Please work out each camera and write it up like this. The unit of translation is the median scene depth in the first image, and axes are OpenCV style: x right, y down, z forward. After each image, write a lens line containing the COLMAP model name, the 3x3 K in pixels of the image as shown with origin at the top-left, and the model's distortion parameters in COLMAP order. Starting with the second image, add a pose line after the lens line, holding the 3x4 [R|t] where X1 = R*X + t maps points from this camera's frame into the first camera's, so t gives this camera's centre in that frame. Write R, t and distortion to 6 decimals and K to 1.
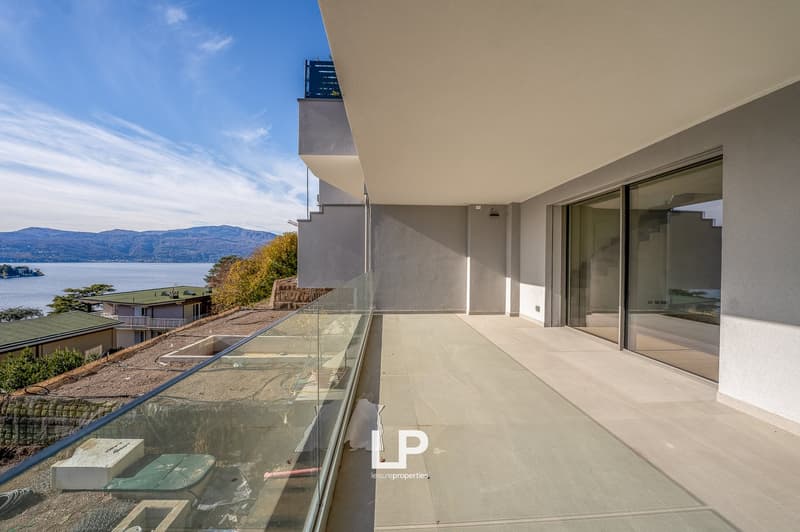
lens RADIAL K [[332.0, 0, 398.2], [0, 332.0, 261.8], [0, 0, 1]] dist [-0.020371, 0.000917]
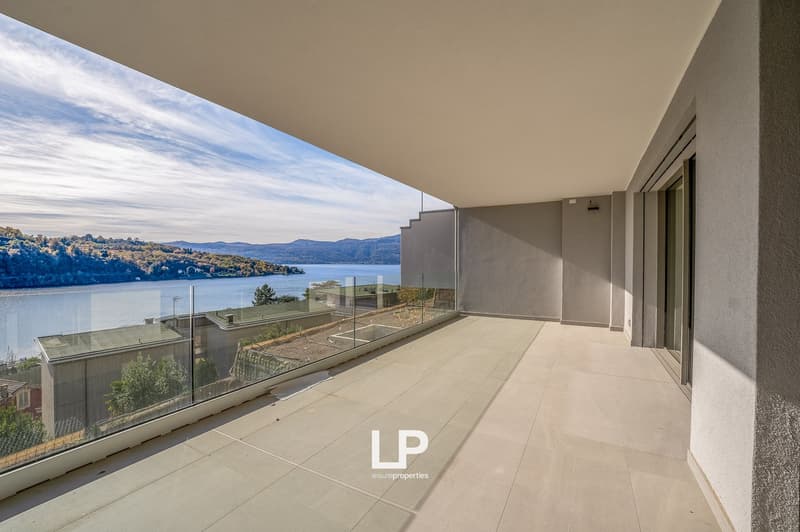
lens RADIAL K [[332.0, 0, 399.6], [0, 332.0, 259.3], [0, 0, 1]] dist [-0.020371, 0.000917]
pose [[0.849237, -0.004941, -0.527988, 0.215361], [-0.002945, 0.999896, -0.014095, 0.000966], [0.528003, 0.013525, 0.849135, 0.016258]]
